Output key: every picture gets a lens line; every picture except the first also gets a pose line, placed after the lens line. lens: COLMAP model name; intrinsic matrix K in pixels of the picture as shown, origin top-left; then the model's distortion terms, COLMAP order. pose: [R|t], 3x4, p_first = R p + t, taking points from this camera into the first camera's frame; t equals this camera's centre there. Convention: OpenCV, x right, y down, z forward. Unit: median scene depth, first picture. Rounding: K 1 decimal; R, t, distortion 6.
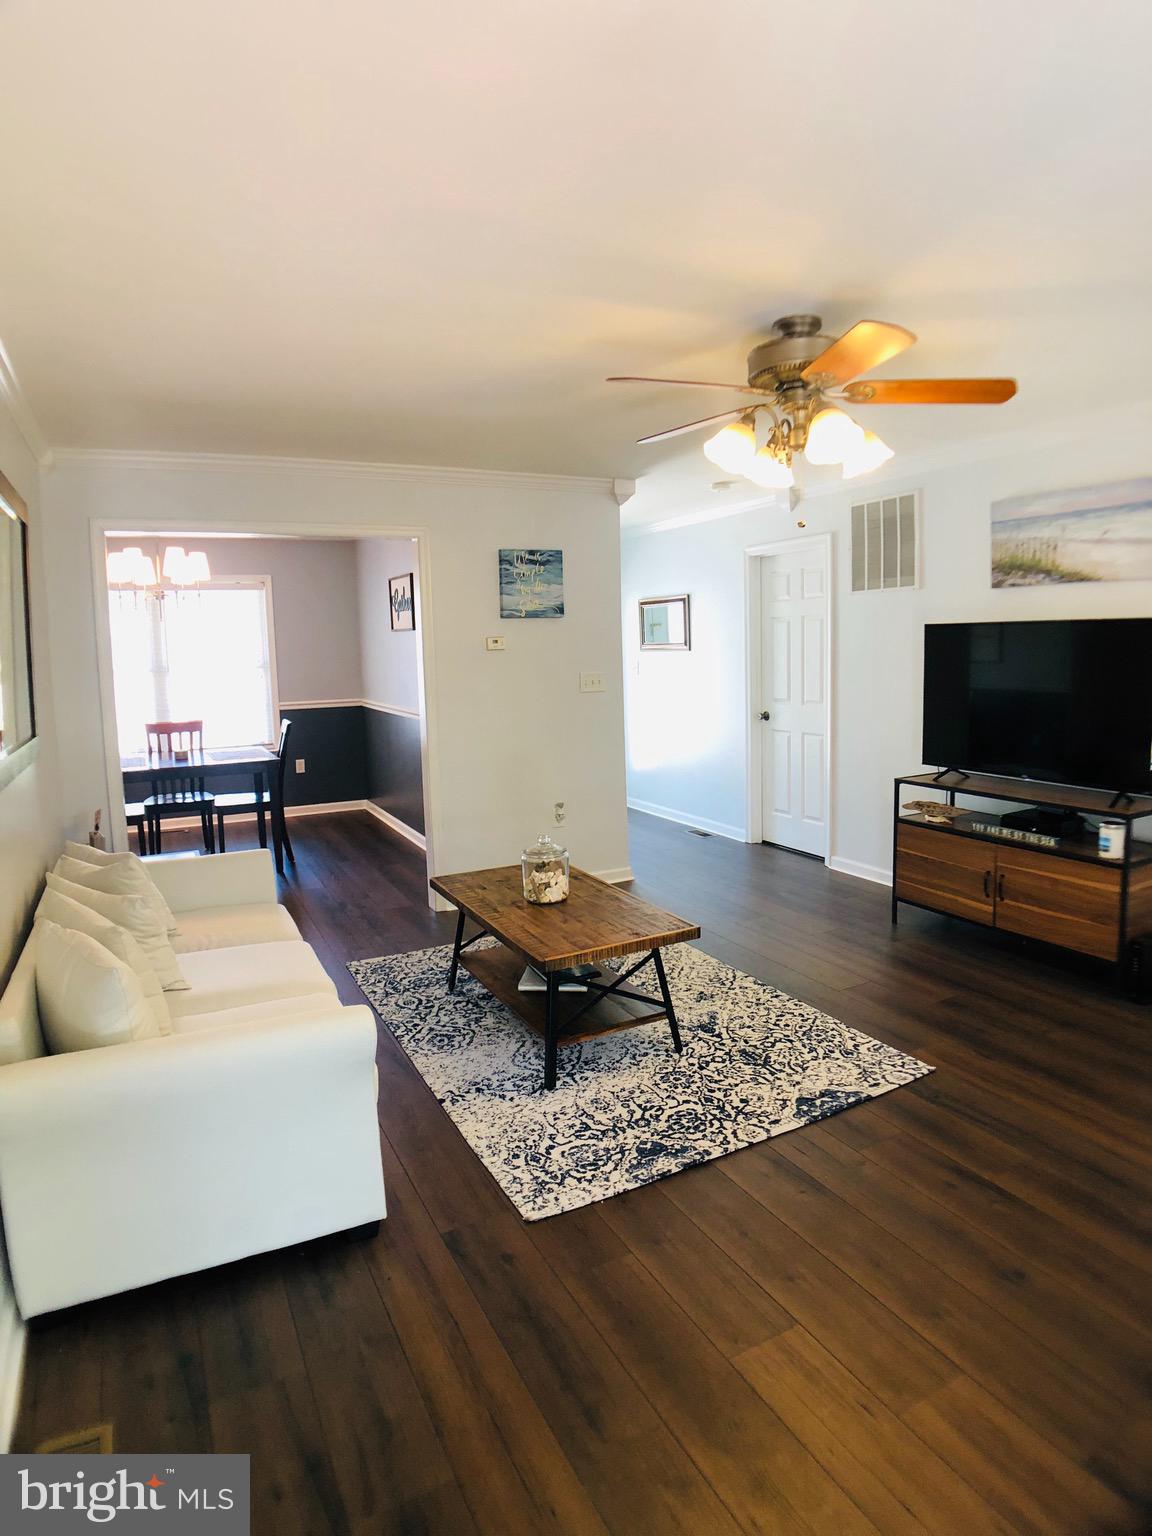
lens RADIAL K [[877.2, 0, 615.6], [0, 877.2, 755.9], [0, 0, 1]] dist [-0.095791, 0.021831]
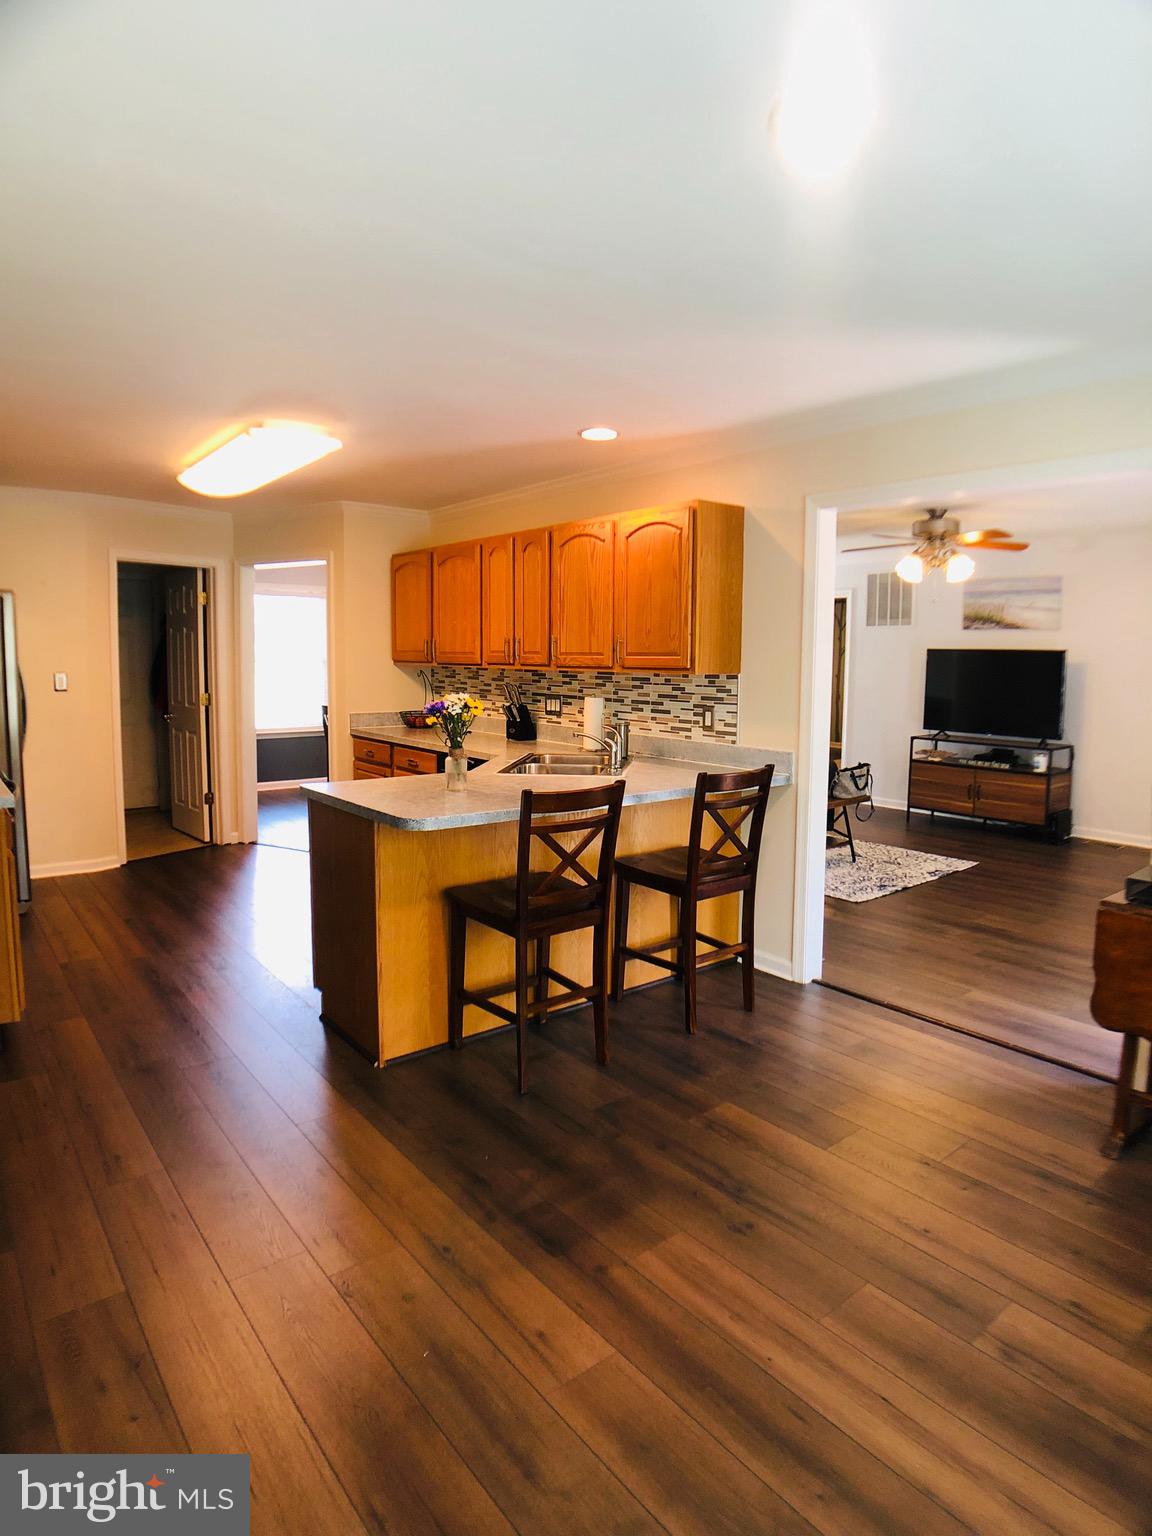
lens RADIAL K [[877.2, 0, 582.7], [0, 877.2, 757.4], [0, 0, 1]] dist [-0.095791, 0.021831]
pose [[0.983675, 0.013022, 0.179481, -0.816092], [-0.010317, 0.999819, -0.015992, 0.131629], [-0.179656, 0.013879, 0.983632, -0.753046]]
